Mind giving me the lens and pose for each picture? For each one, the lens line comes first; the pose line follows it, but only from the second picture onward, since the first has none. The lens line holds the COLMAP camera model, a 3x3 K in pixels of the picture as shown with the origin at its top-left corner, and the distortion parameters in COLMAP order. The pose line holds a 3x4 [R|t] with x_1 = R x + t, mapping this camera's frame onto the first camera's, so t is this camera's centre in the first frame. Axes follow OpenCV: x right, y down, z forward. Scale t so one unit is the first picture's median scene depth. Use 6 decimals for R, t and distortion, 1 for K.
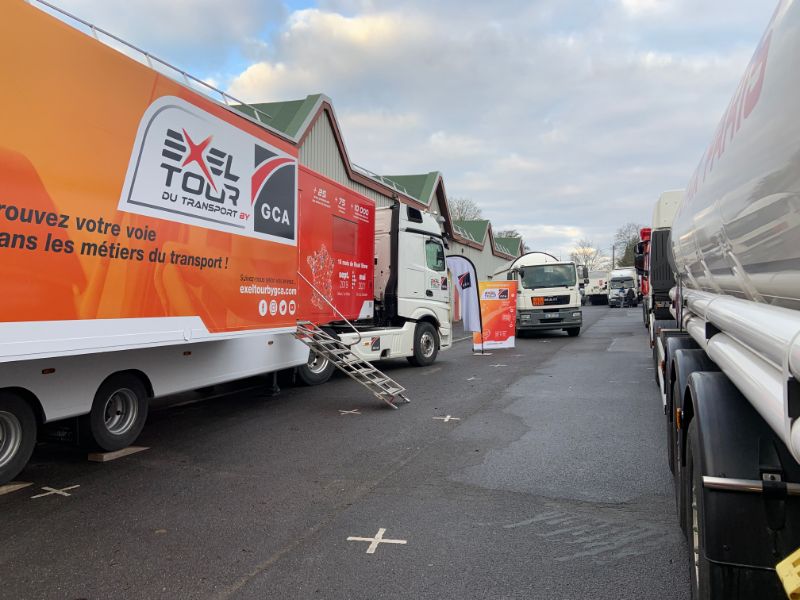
lens RADIAL K [[612.0, 0, 400.0], [0, 612.0, 303.8], [0, 0, 1]] dist [0.103707, -0.137403]
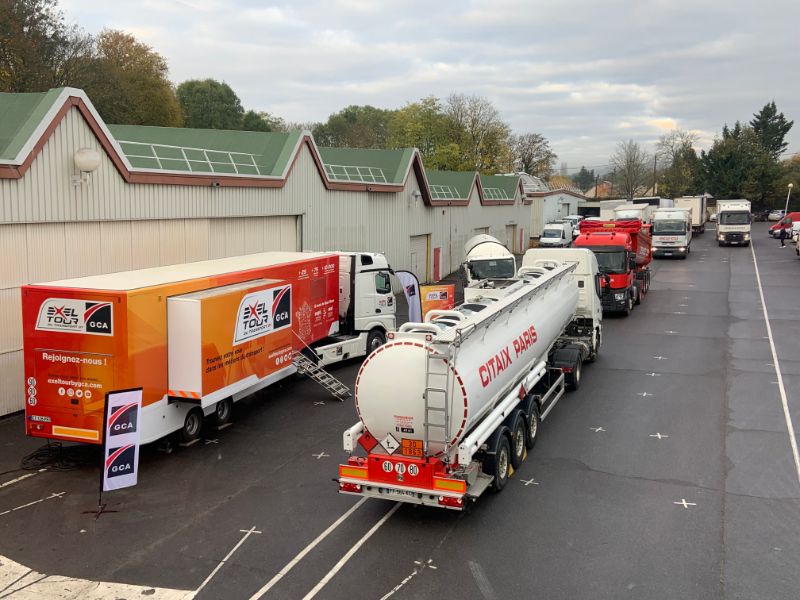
lens RADIAL K [[800.3, 0, 400.0], [0, 800.3, 300.0], [0, 0, 1]] dist [0.082970, -0.005408]
pose [[0.999919, 0.000403, -0.012729, 0.142722], [0.001141, 0.992649, 0.121021, -0.314108], [0.012685, -0.121026, 0.992568, -1.027203]]
